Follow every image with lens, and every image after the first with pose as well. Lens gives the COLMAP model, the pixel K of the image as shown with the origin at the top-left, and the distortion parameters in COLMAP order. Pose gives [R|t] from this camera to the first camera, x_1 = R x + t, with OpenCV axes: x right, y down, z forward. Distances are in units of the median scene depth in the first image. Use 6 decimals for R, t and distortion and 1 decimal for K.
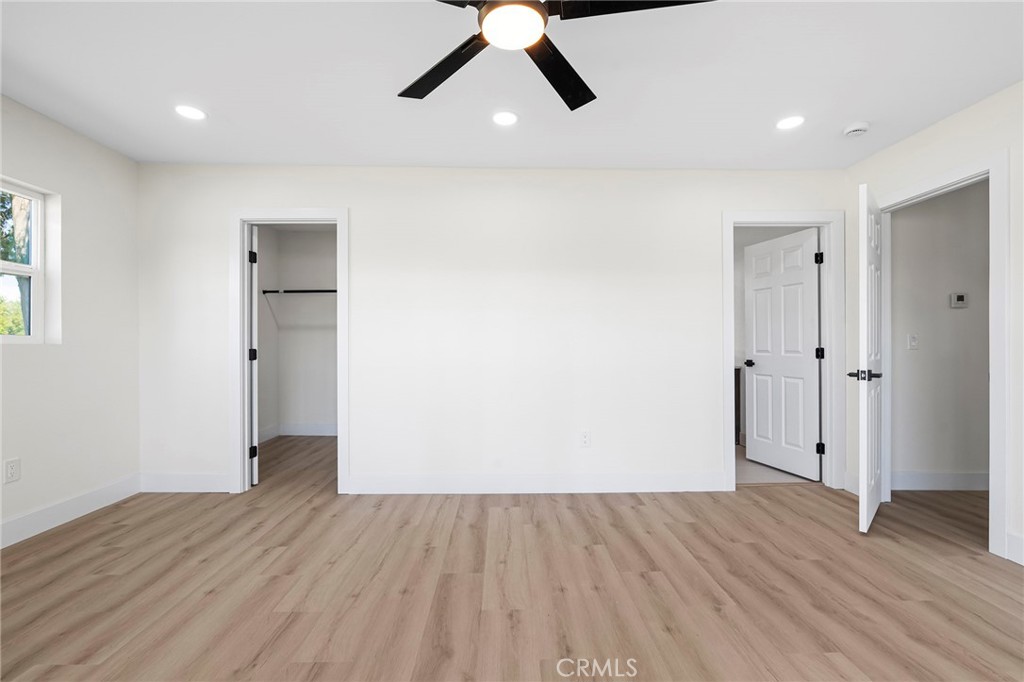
lens RADIAL K [[451.6, 0, 505.6], [0, 451.6, 343.5], [0, 0, 1]] dist [0.001269, 0.000153]
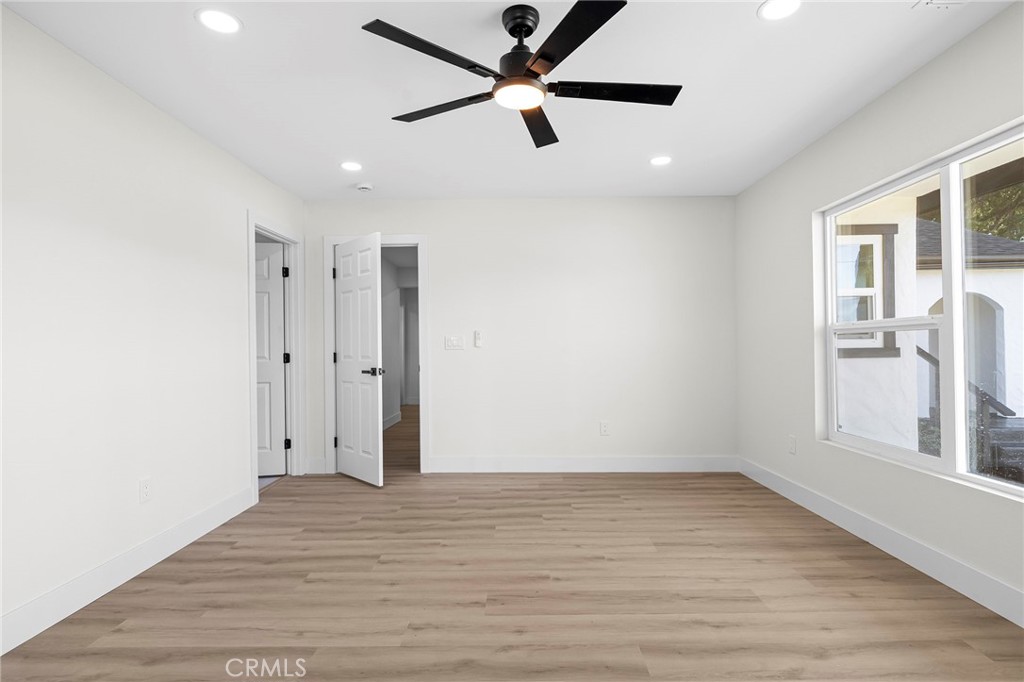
lens RADIAL K [[546.4, 0, 514.0], [0, 546.4, 340.1], [0, 0, 1]] dist [0.001005, -0.000067]
pose [[0.014960, 0.013408, 0.999798, -0.865920], [0.010705, 0.999851, -0.013569, 0.002592], [-0.999831, 0.010906, 0.014814, 0.572498]]
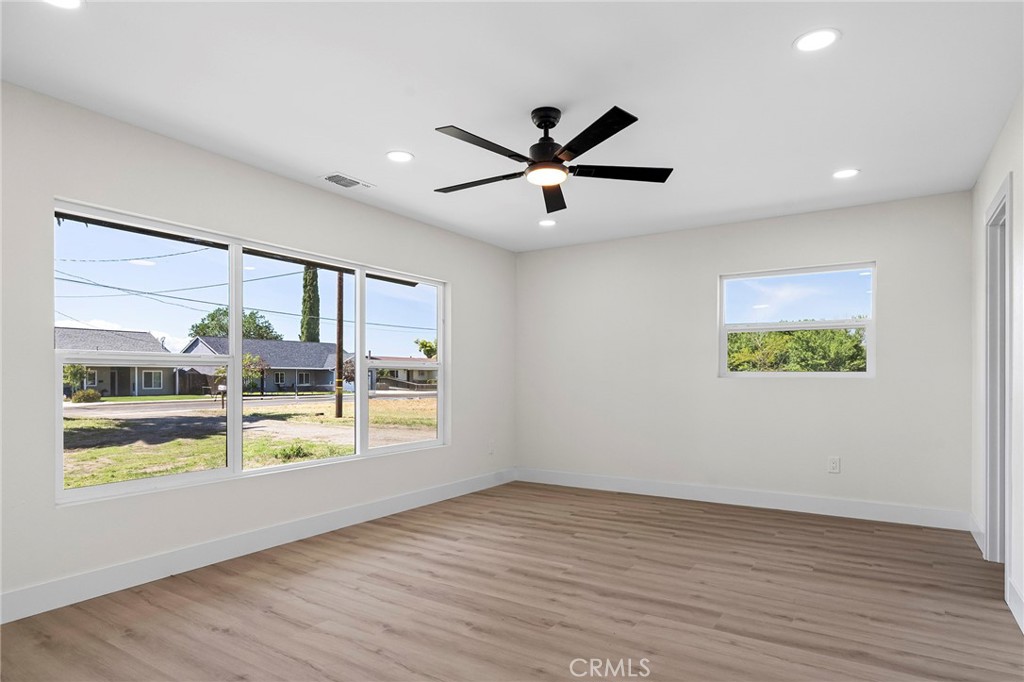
lens RADIAL K [[562.1, 0, 524.5], [0, 562.1, 380.6], [0, 0, 1]] dist [0.001235, 0.000566]
pose [[-0.528252, 0.002917, -0.849082, 0.982357], [-0.001699, 0.999988, 0.004492, 0.002602], [0.849086, 0.003815, -0.528241, 1.126153]]
